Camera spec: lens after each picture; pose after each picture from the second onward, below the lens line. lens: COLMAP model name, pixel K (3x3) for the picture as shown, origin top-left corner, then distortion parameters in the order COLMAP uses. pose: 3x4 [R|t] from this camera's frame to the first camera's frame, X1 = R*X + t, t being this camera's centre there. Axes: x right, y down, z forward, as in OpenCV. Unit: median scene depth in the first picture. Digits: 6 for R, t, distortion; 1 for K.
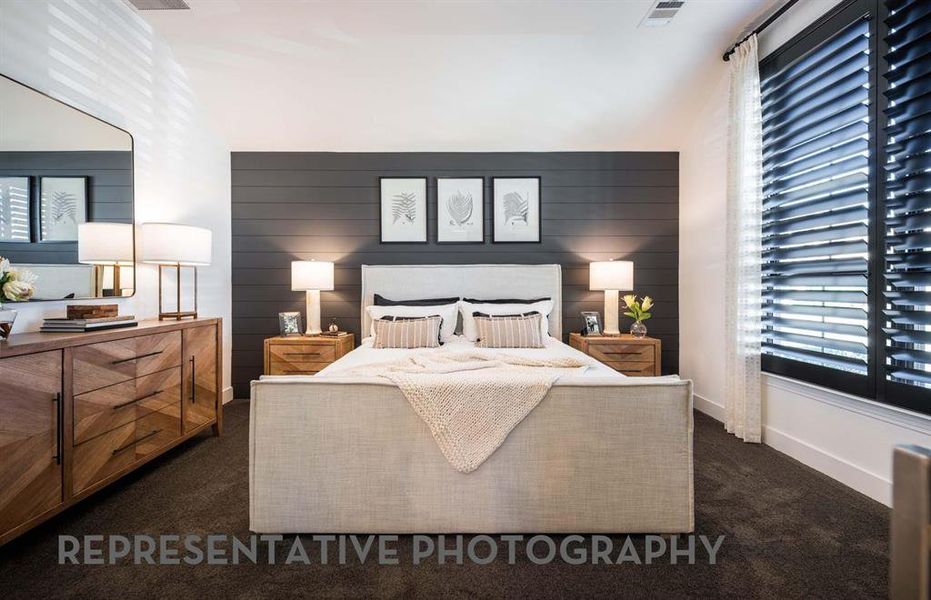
lens RADIAL K [[368.1, 0, 454.7], [0, 368.1, 300.3], [0, 0, 1]] dist [-0.000491, -0.012388]
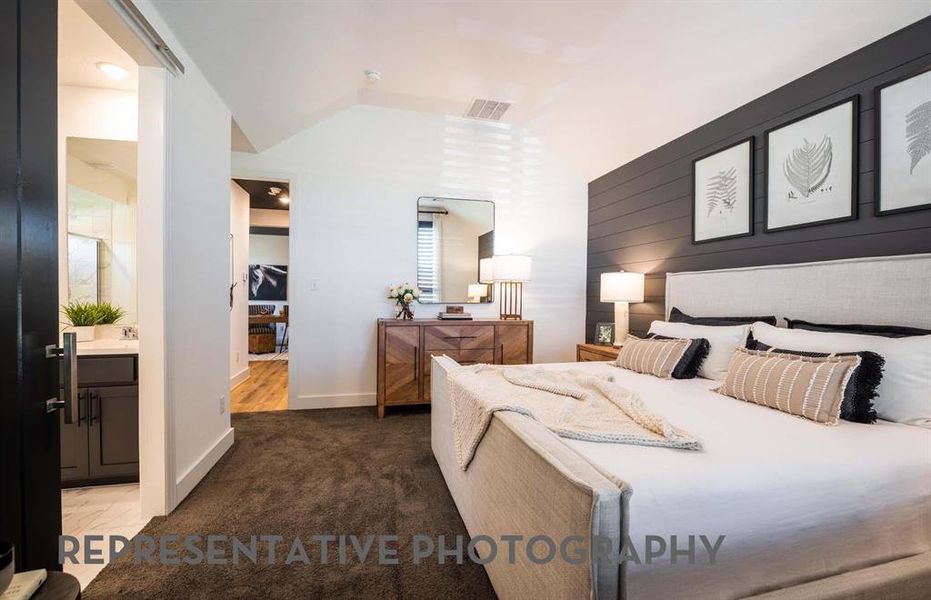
lens RADIAL K [[368.1, 0, 454.7], [0, 368.1, 300.3], [0, 0, 1]] dist [-0.000491, -0.012388]
pose [[0.246559, 0.012513, -0.969047, 0.444835], [-0.051761, 0.998659, -0.000275, -0.007764], [0.967745, 0.050226, 0.246876, 0.323035]]
